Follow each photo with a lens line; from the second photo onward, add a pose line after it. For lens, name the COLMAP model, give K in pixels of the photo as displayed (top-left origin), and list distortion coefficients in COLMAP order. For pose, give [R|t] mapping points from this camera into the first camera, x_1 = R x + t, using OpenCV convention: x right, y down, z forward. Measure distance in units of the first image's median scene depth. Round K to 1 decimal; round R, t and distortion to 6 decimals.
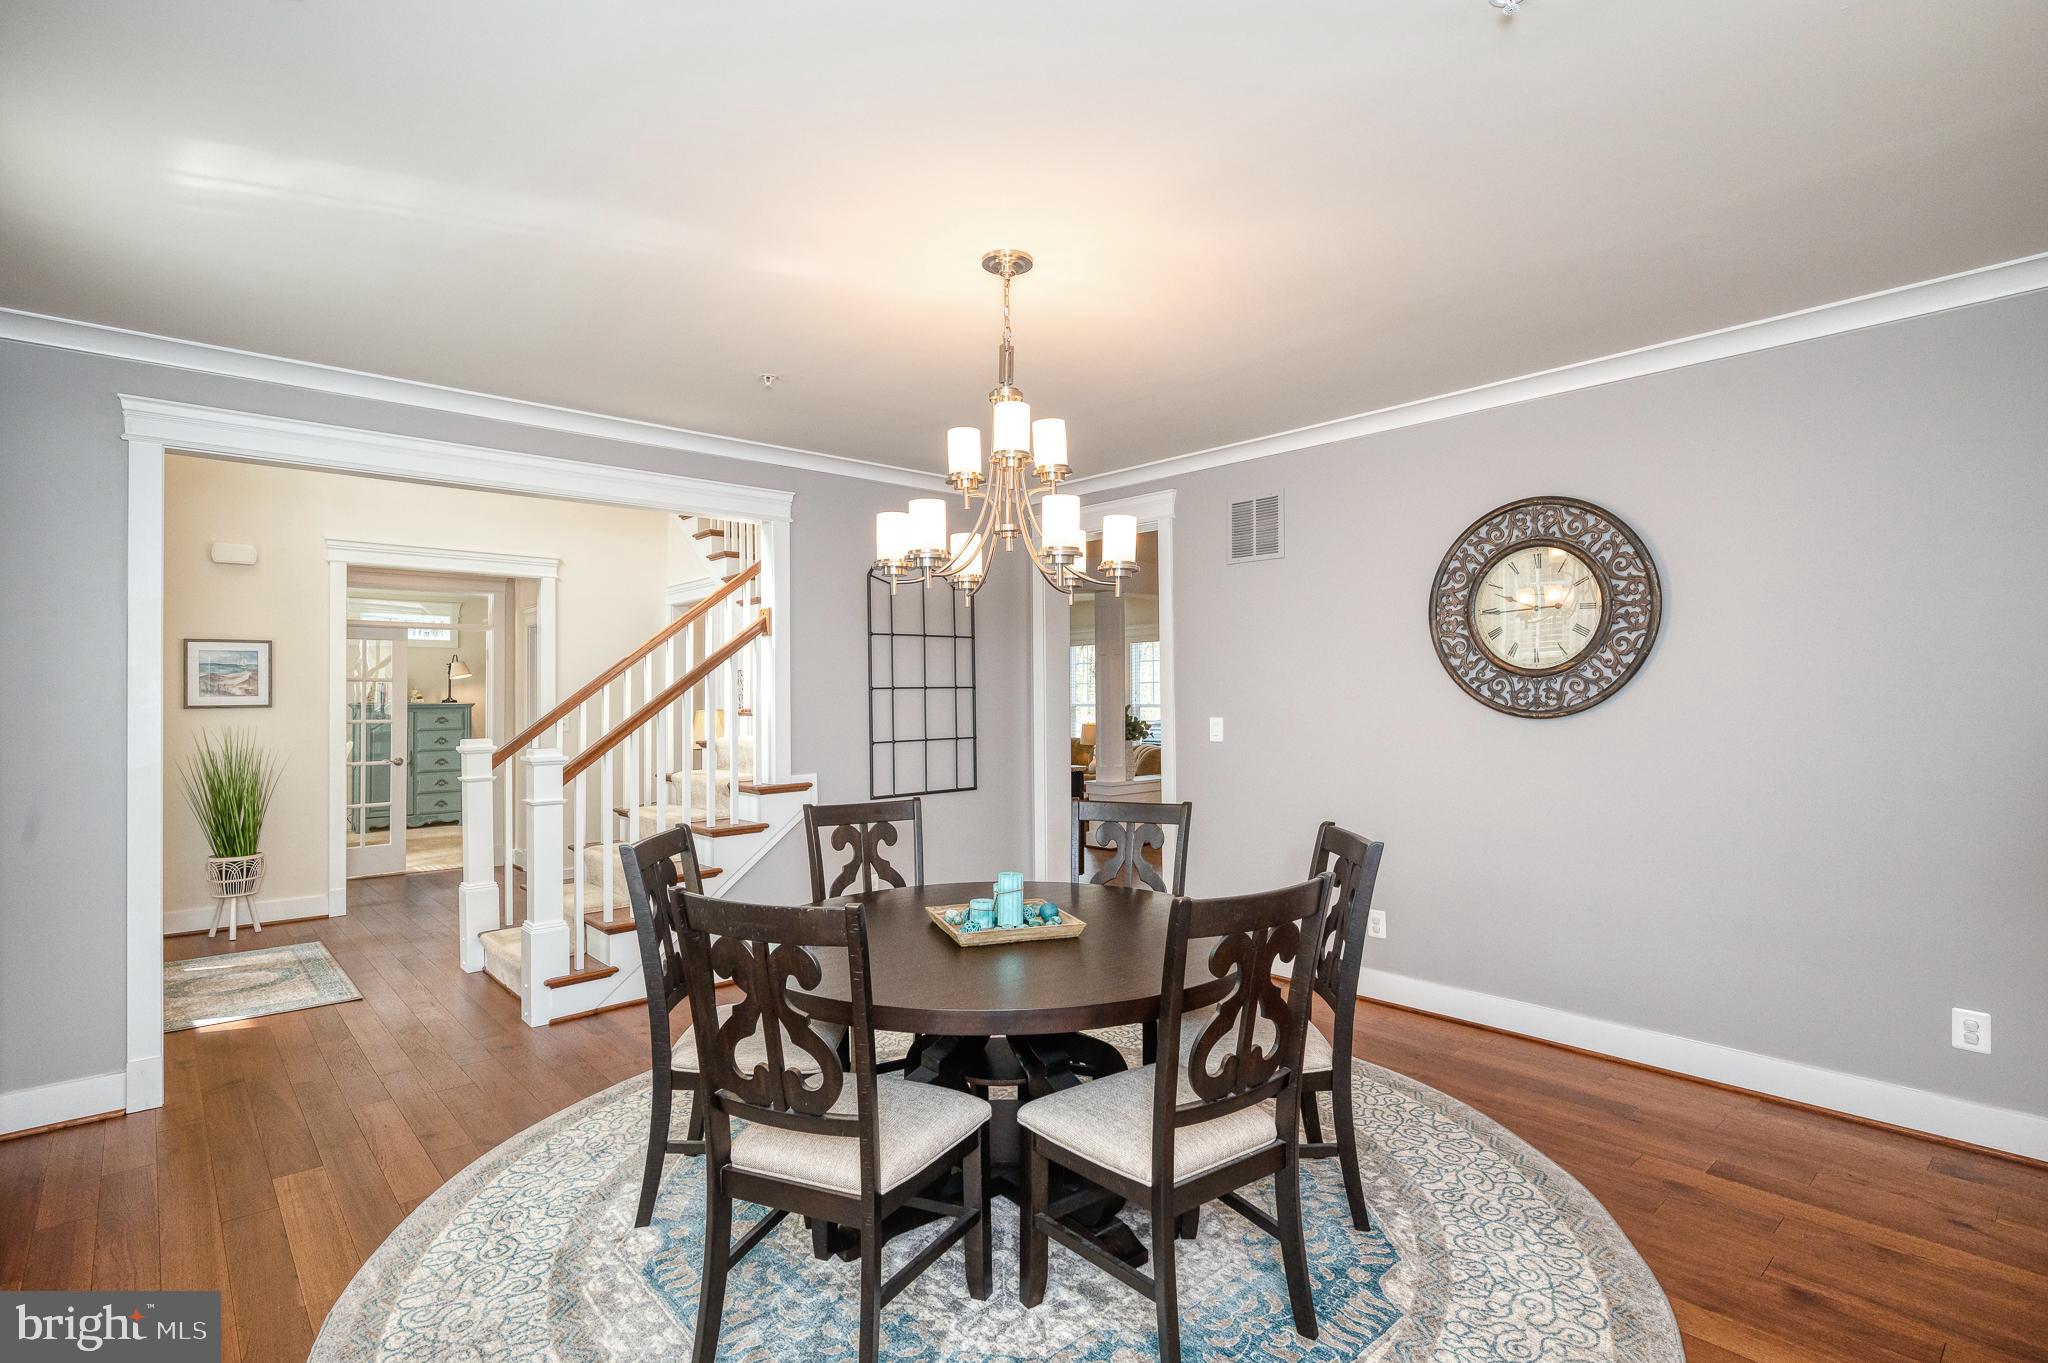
lens RADIAL K [[1036.5, 0, 1020.6], [0, 1036.5, 676.6], [0, 0, 1]] dist [0.032454, -0.000140]
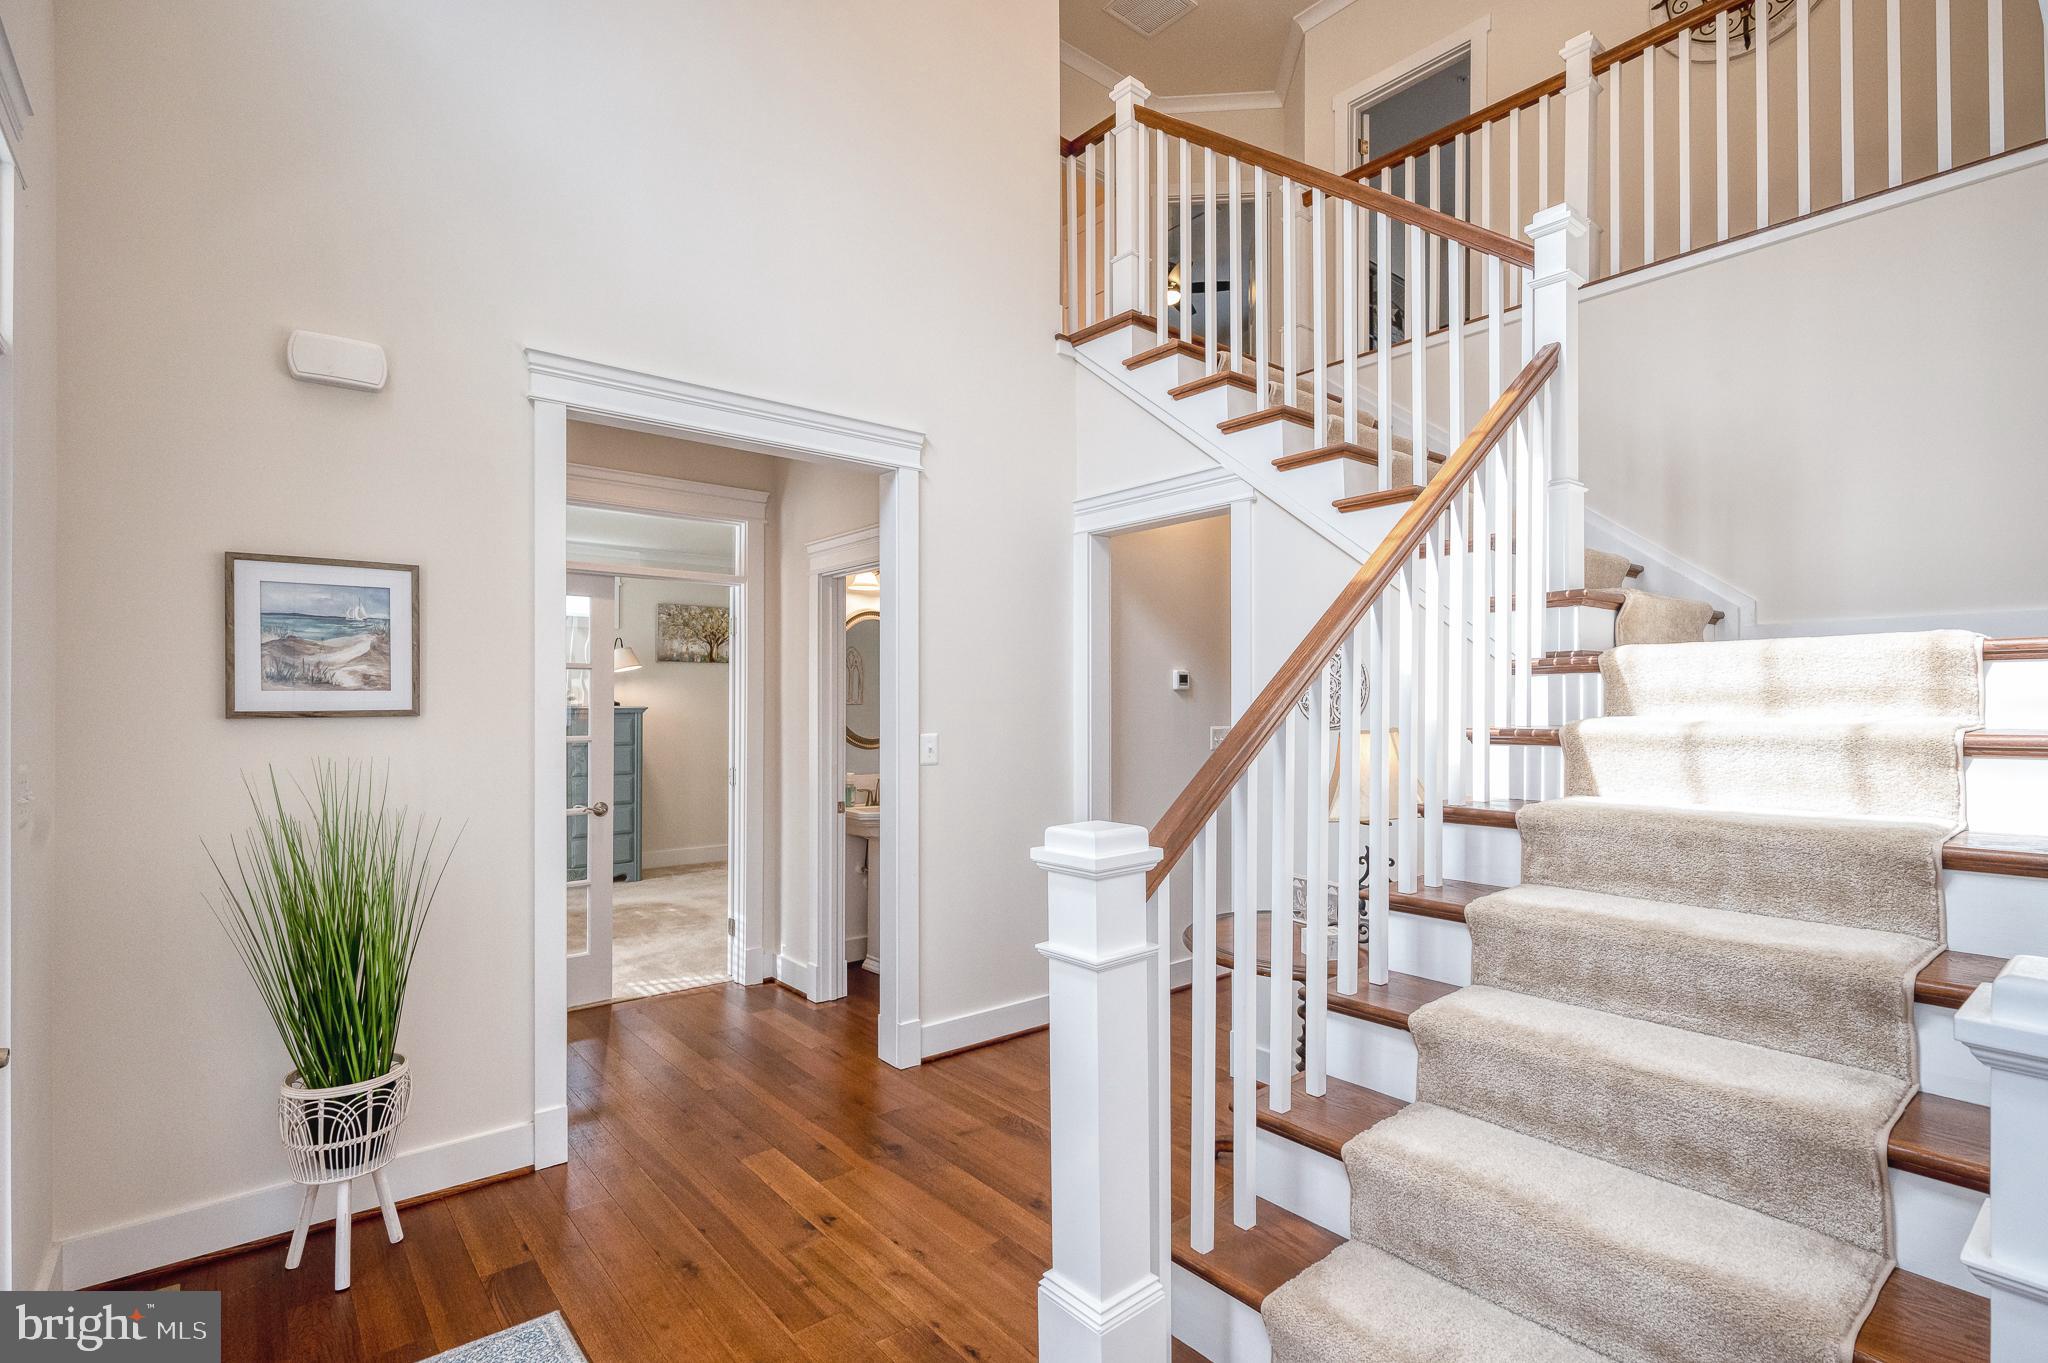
lens RADIAL K [[1016.2, 0, 1050.4], [0, 1016.2, 687.1], [0, 0, 1]] dist [-0.000278, 0.000103]
pose [[0.999985, 0.004265, -0.003478, -0.454236], [-0.004245, 0.999975, 0.005630, 0.013808], [0.003502, -0.005615, 0.999978, 0.587043]]
